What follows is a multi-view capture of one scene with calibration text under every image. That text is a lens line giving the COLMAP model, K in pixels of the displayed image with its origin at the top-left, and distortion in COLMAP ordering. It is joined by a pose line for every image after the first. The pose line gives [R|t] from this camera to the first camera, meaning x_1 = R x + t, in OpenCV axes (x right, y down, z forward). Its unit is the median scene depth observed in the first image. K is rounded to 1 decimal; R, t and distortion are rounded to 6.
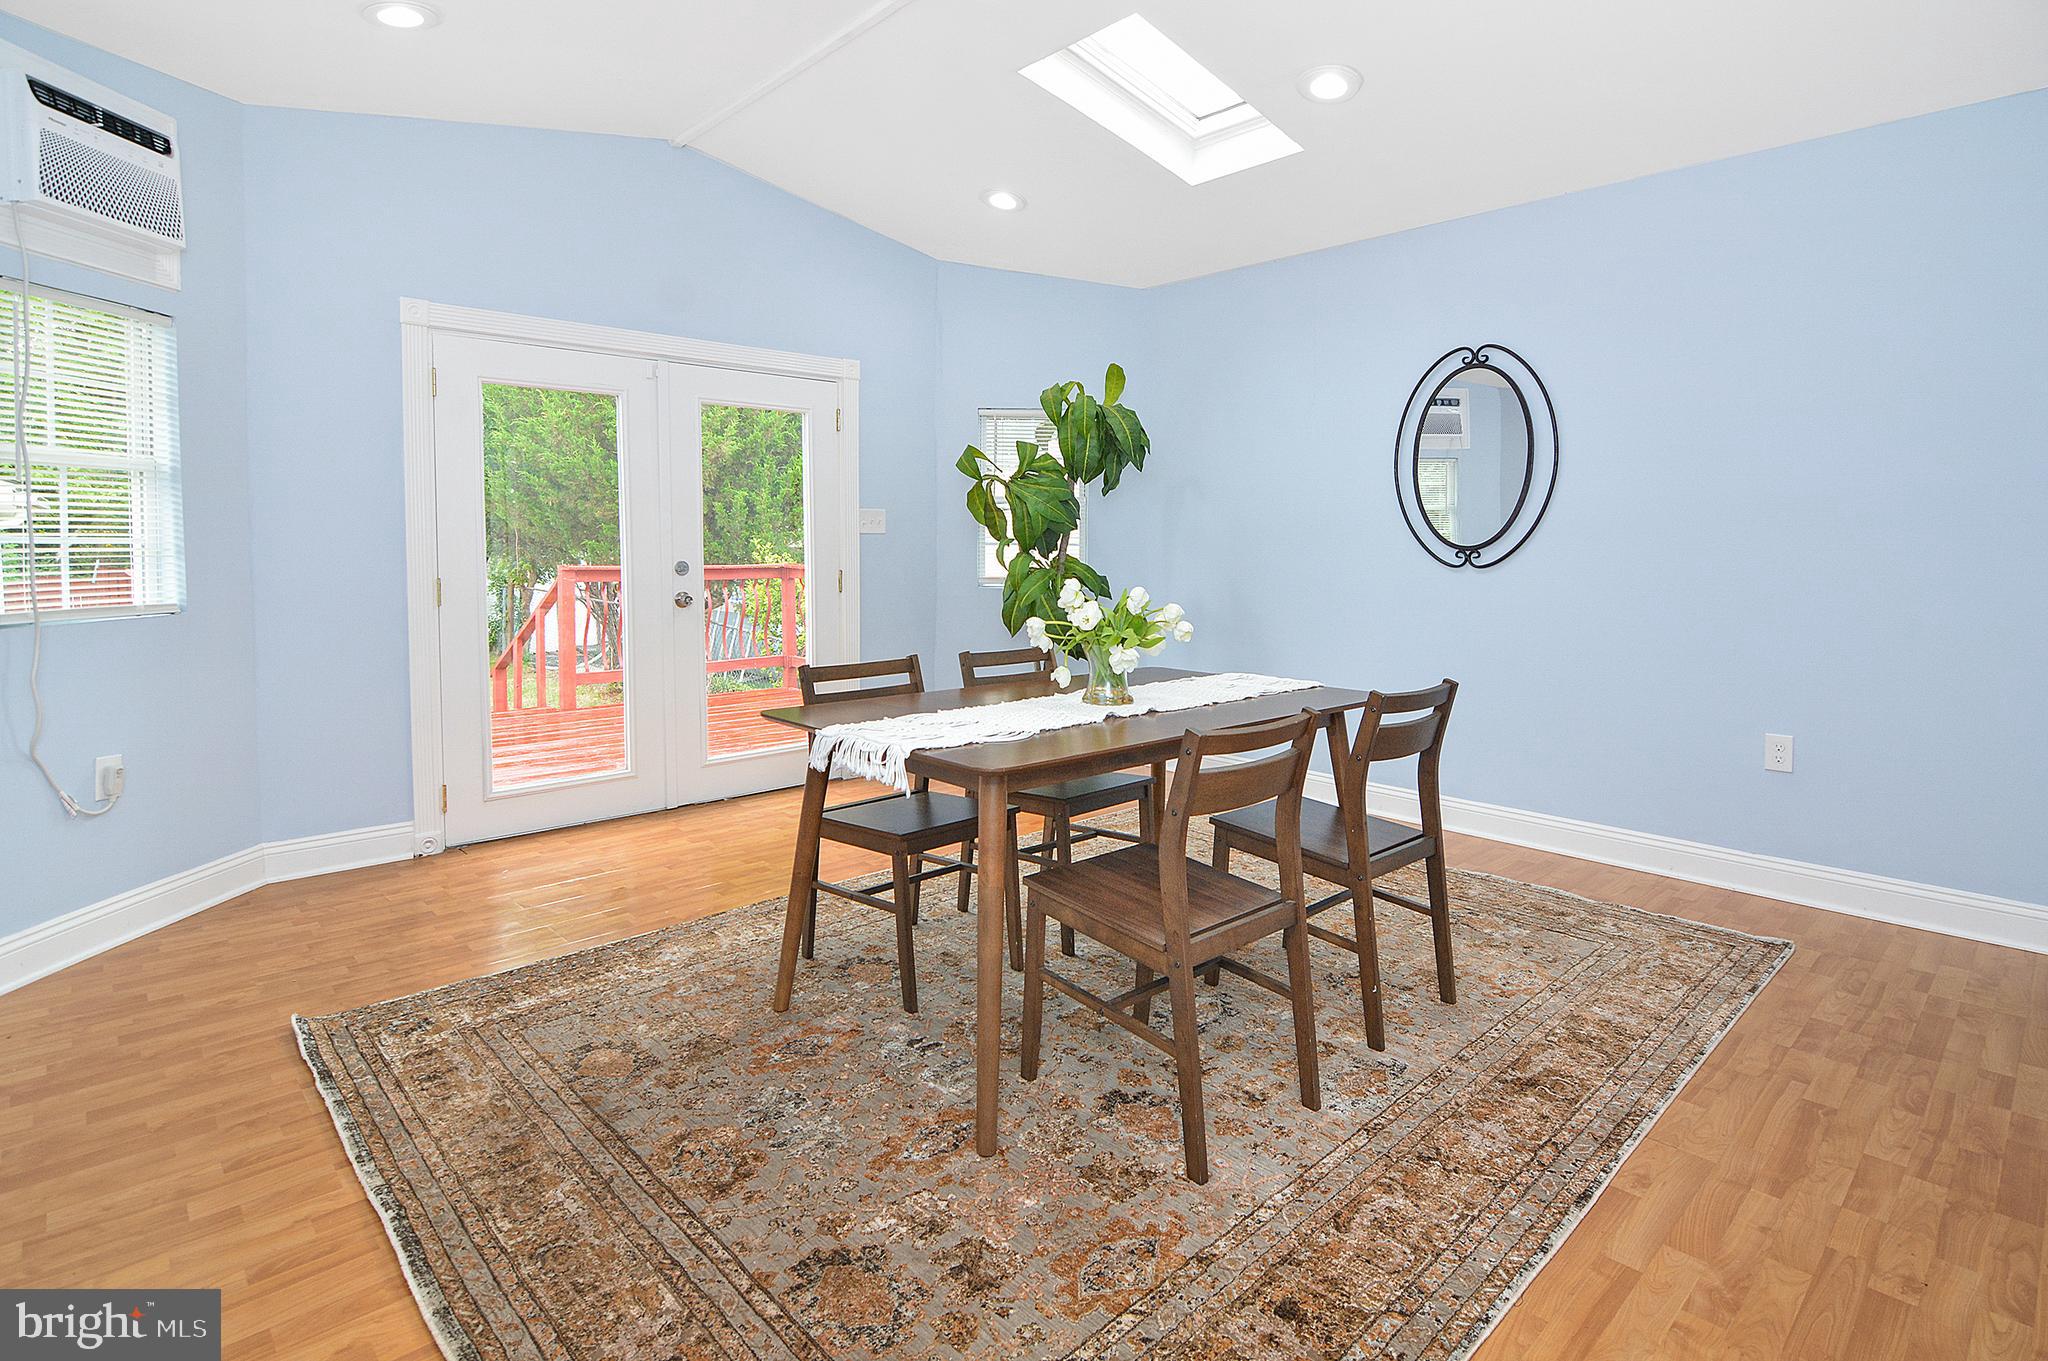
lens RADIAL K [[1019.6, 0, 1013.2], [0, 1019.6, 687.4], [0, 0, 1]] dist [-0.000630, -0.011537]
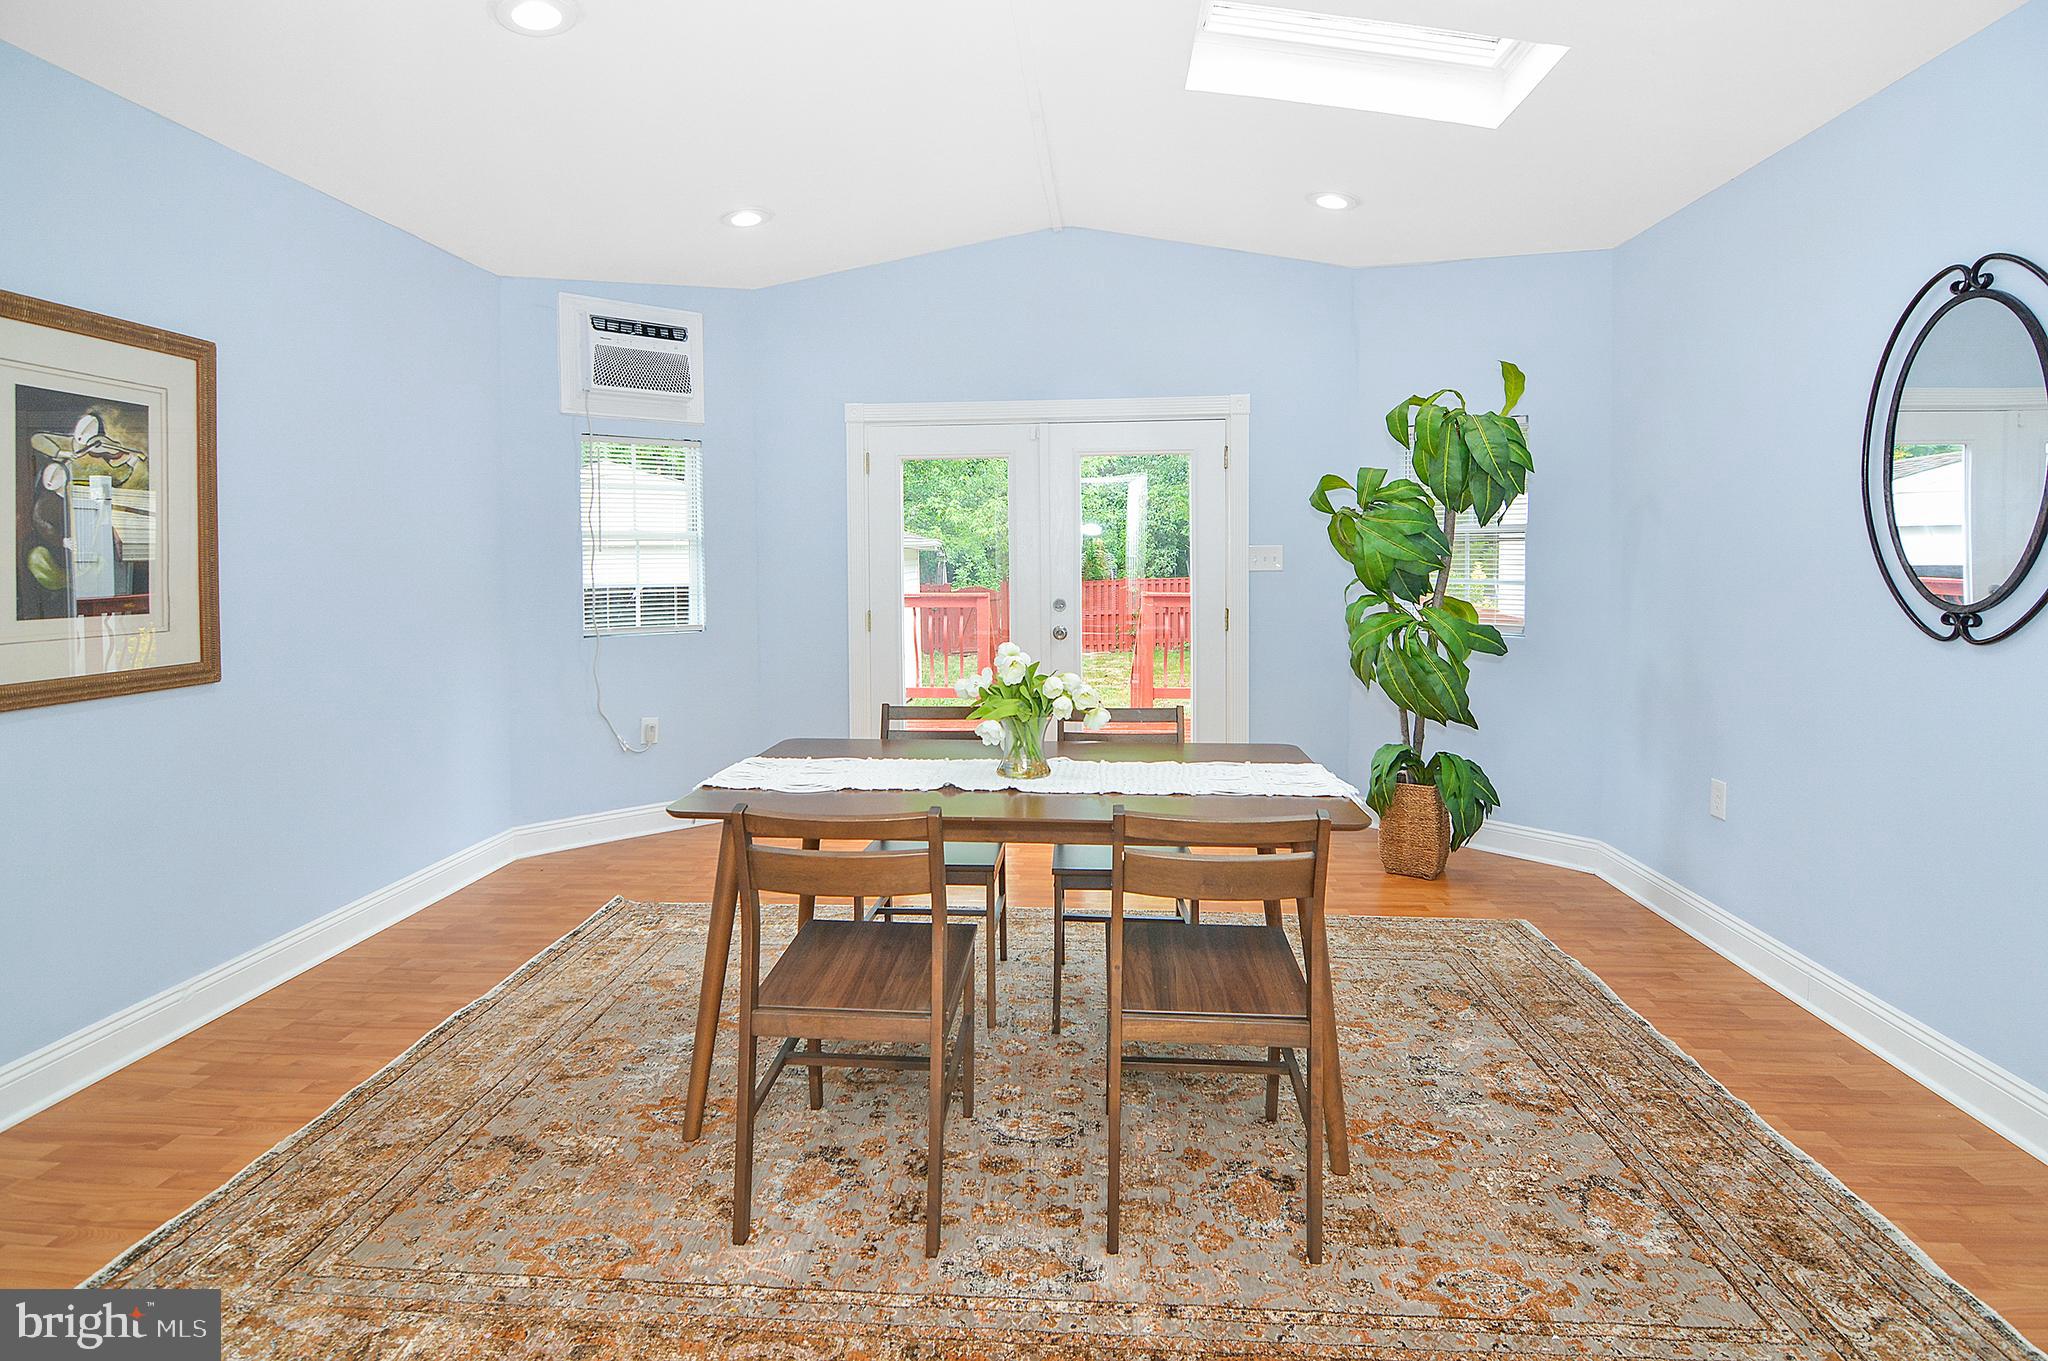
lens RADIAL K [[1019.6, 0, 1013.2], [0, 1019.6, 687.4], [0, 0, 1]] dist [-0.000630, -0.011537]
pose [[0.678495, 0.084435, -0.729736, 0.697044], [-0.092949, 0.995256, 0.028734, -0.082071], [0.728701, 0.048332, 0.683124, 0.307584]]
